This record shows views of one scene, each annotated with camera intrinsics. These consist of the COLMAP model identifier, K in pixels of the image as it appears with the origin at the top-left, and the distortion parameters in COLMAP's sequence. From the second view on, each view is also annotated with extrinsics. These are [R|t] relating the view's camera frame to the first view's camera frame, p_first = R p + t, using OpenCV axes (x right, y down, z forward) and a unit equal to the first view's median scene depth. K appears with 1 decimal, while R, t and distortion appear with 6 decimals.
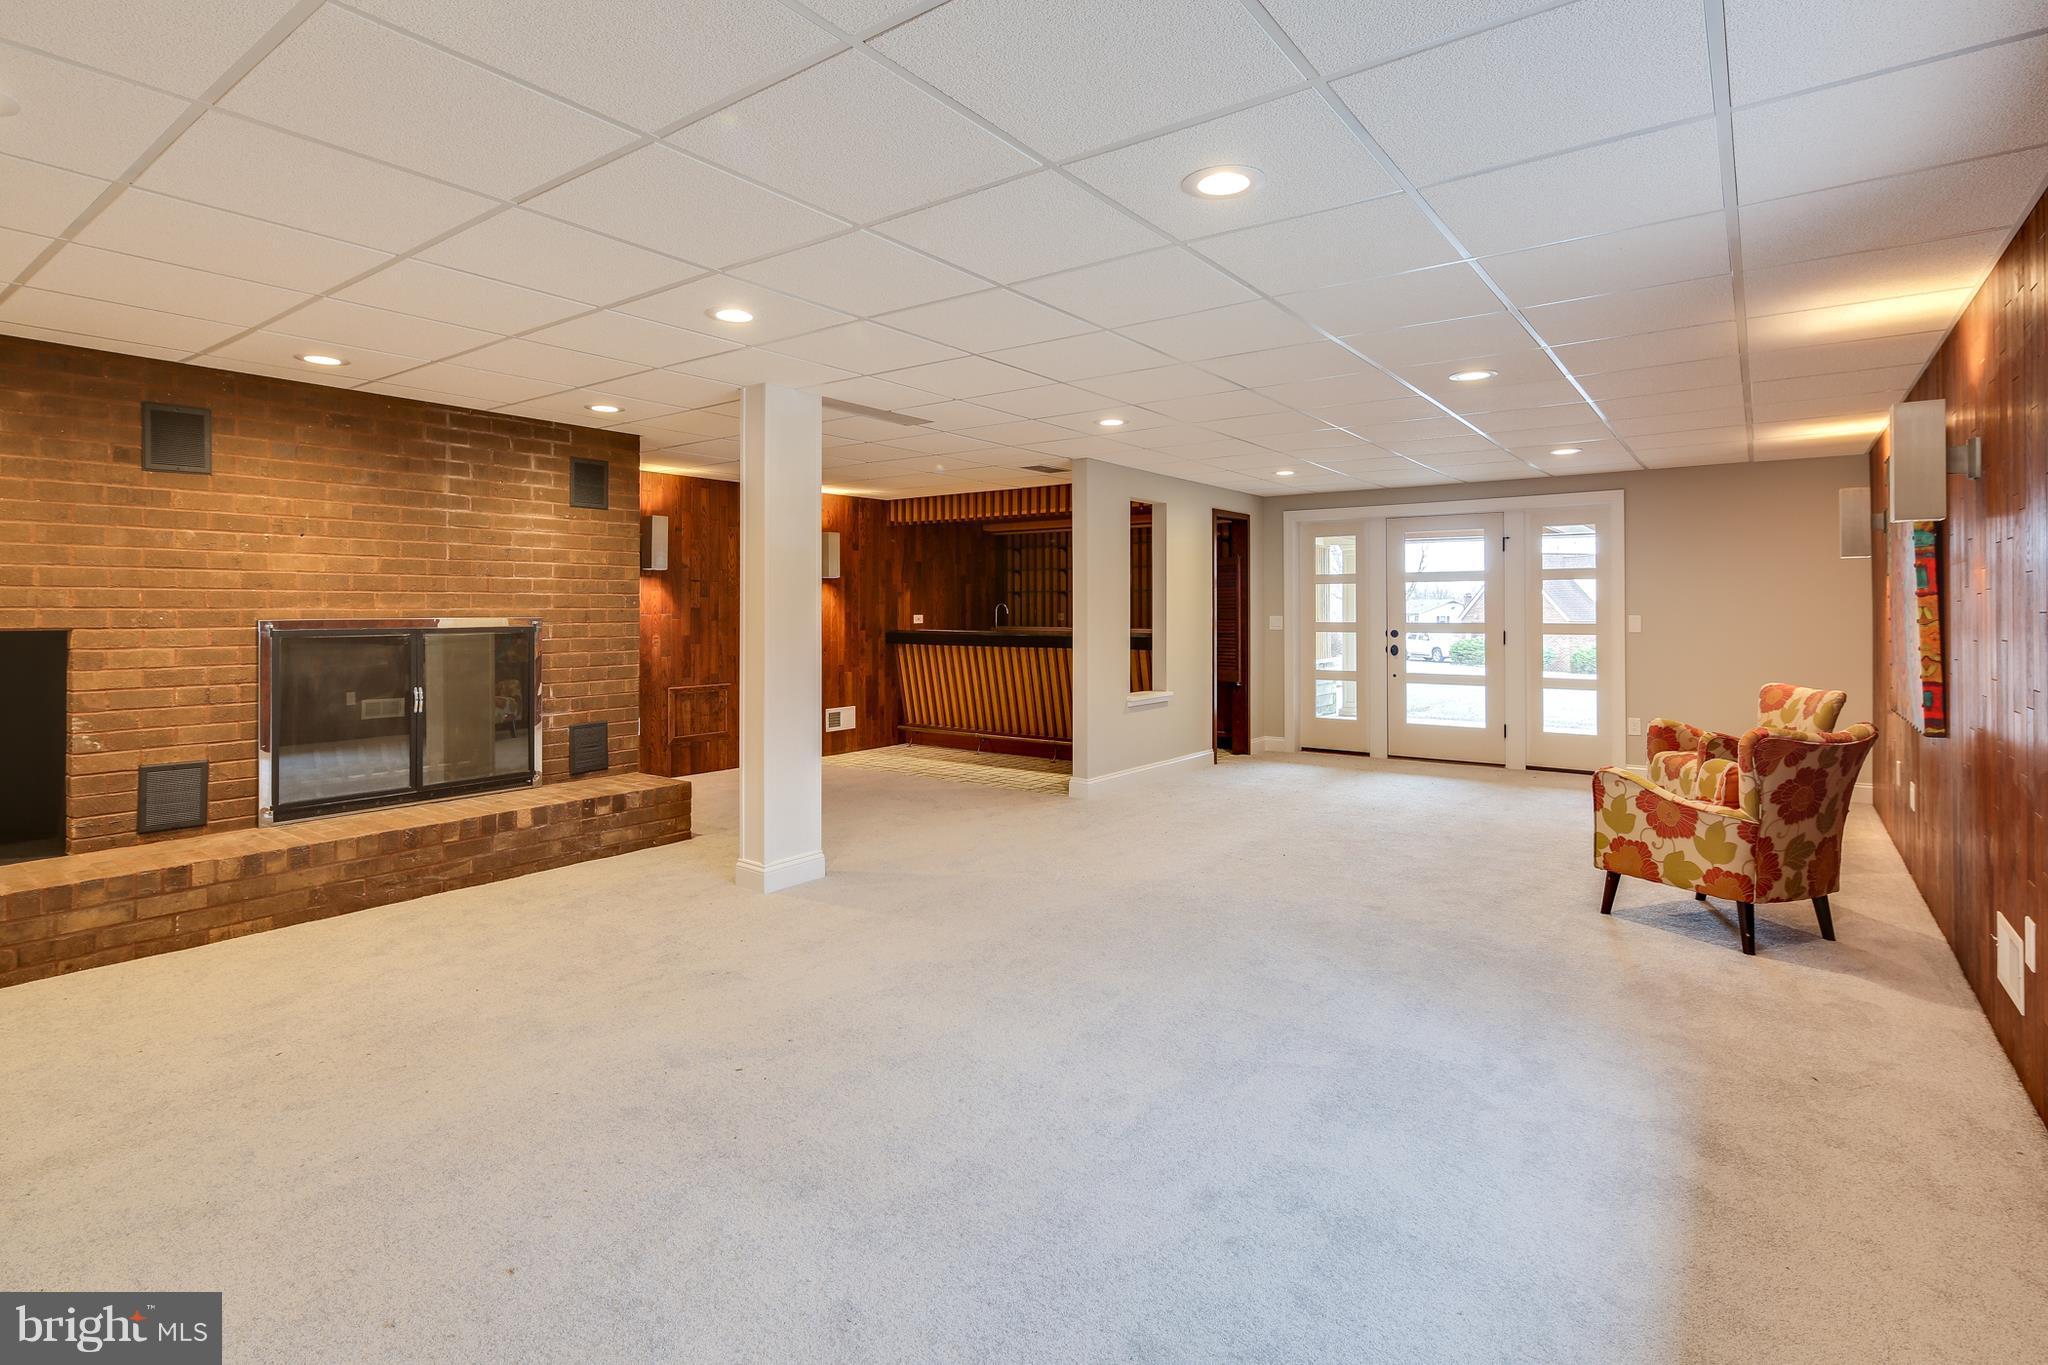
lens RADIAL K [[1001.7, 0, 1025.9], [0, 1001.7, 608.2], [0, 0, 1]] dist [-0.025813, -0.000401]
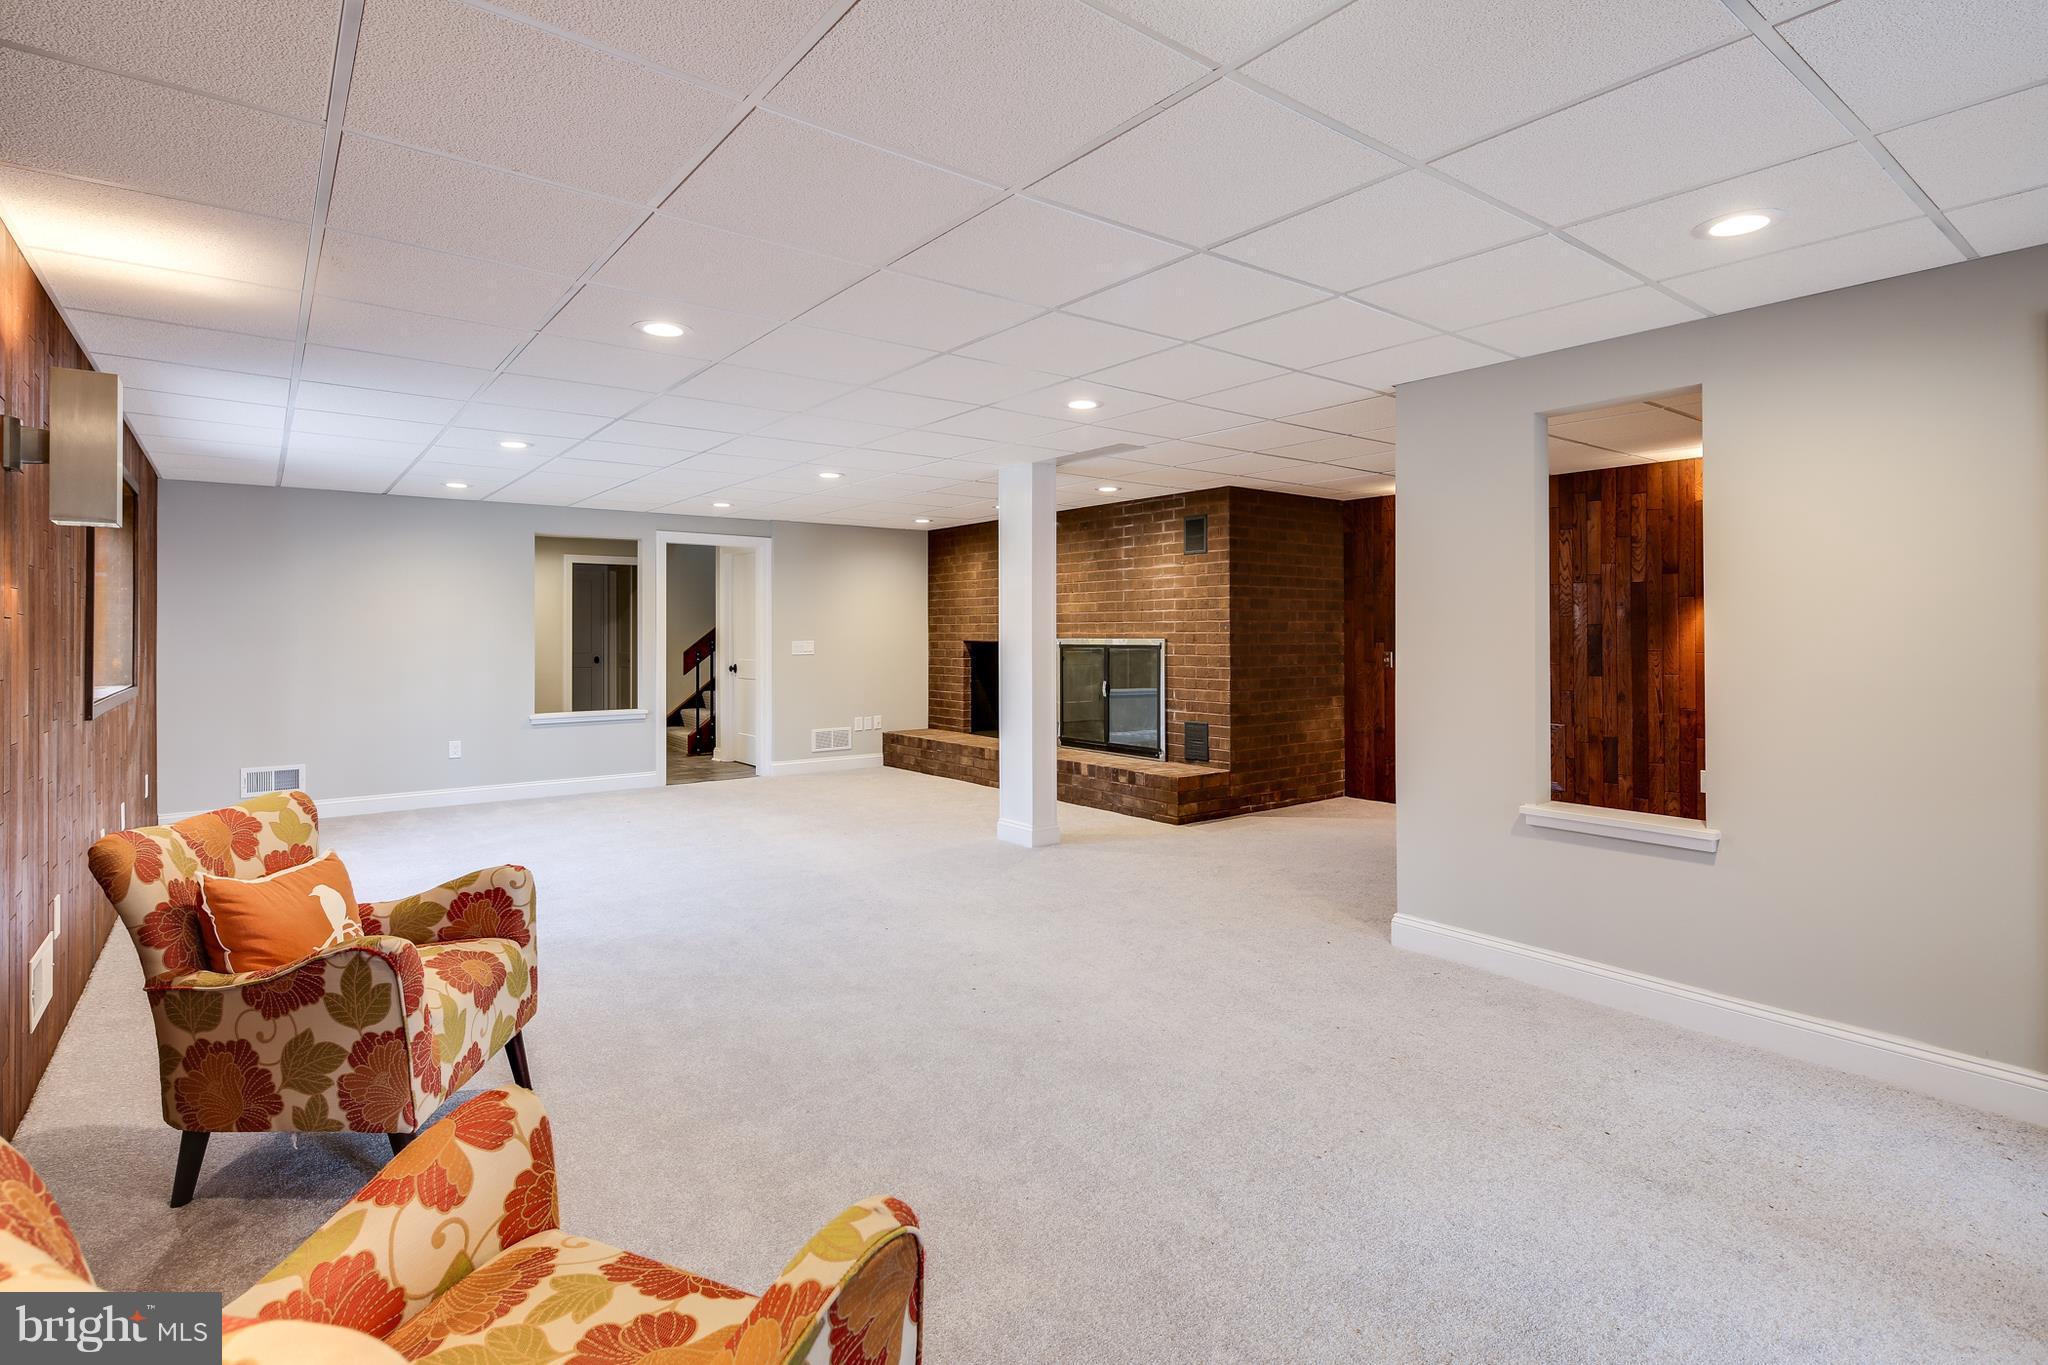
lens RADIAL K [[992.0, 0, 1026.2], [0, 992.0, 638.0], [0, 0, 1]] dist [0.002350, -0.000060]
pose [[-0.293483, 0.003968, -0.955956, 0.903136], [0.000955, 0.999992, 0.003858, 0.002667], [0.955964, 0.000220, -0.293484, 1.249918]]
